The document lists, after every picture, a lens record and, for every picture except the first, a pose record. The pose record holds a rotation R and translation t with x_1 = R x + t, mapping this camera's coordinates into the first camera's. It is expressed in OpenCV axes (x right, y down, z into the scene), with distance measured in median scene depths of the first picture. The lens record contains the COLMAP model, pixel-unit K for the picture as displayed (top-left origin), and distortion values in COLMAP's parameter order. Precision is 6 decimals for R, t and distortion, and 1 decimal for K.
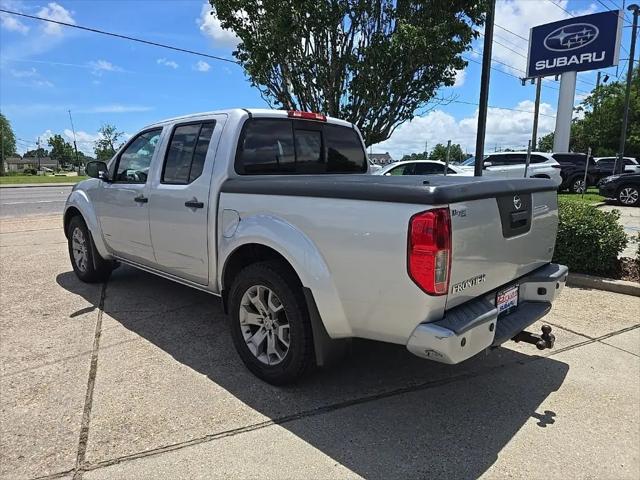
lens RADIAL K [[432.4, 0, 322.4], [0, 432.4, 240.2], [0, 0, 1]] dist [0.064689, -0.057009]
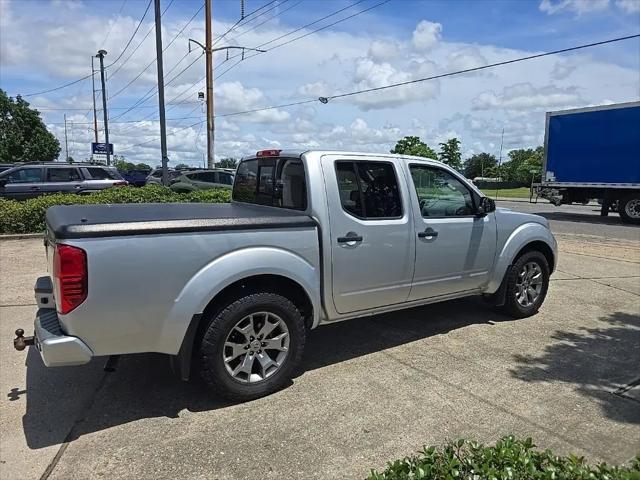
lens RADIAL K [[428.6, 0, 322.0], [0, 428.6, 239.7], [0, 0, 1]] dist [0.059929, -0.056378]
pose [[-0.225321, 0.133286, -0.965124, 0.999567], [-0.180358, 0.967771, 0.175758, -0.283891], [0.957445, 0.213670, -0.194020, 1.363036]]
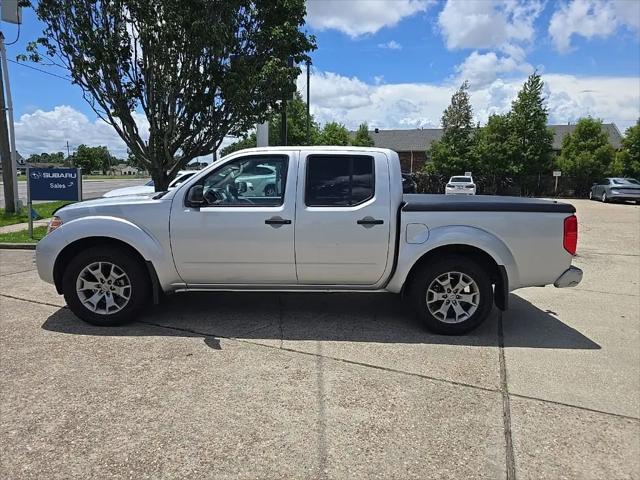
lens RADIAL K [[432.4, 0, 322.4], [0, 432.4, 240.2], [0, 0, 1]] dist [0.064689, -0.057009]
pose [[0.714576, -0.093820, 0.693238, -1.133002], [0.100076, 0.994483, 0.031432, -0.073495], [-0.692362, 0.046916, 0.720023, 0.165164]]
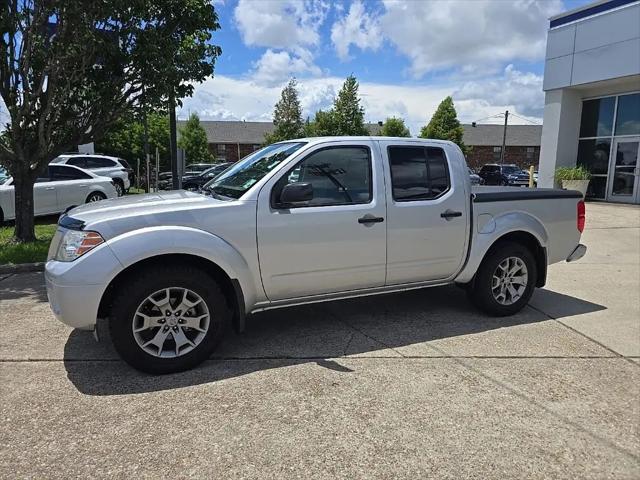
lens RADIAL K [[428.6, 0, 322.0], [0, 428.6, 239.7], [0, 0, 1]] dist [0.059929, -0.056378]
pose [[0.350622, -0.149258, 0.924547, -1.410773], [0.147506, 0.983697, 0.102868, -0.171987], [-0.924828, 0.100308, 0.366922, 0.792296]]
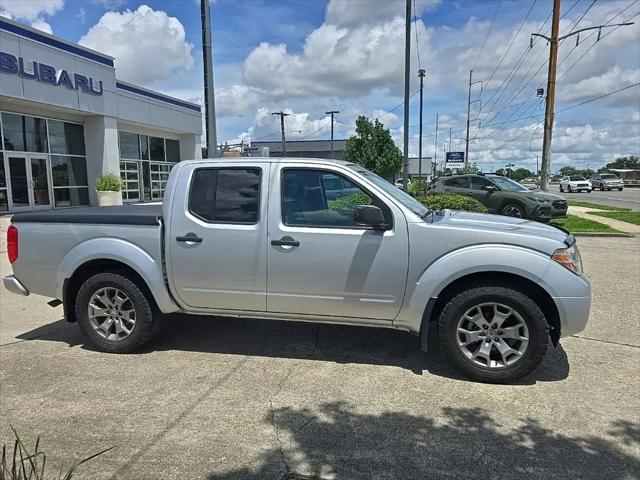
lens RADIAL K [[435.2, 0, 320.0], [0, 435.2, 240.0], [0, 0, 1]] dist [0.062592, -0.066253]
pose [[-0.865320, 0.071734, -0.496060, 0.331496], [-0.077145, 0.958851, 0.273228, -0.441200], [0.495248, 0.274699, -0.824179, 2.263114]]
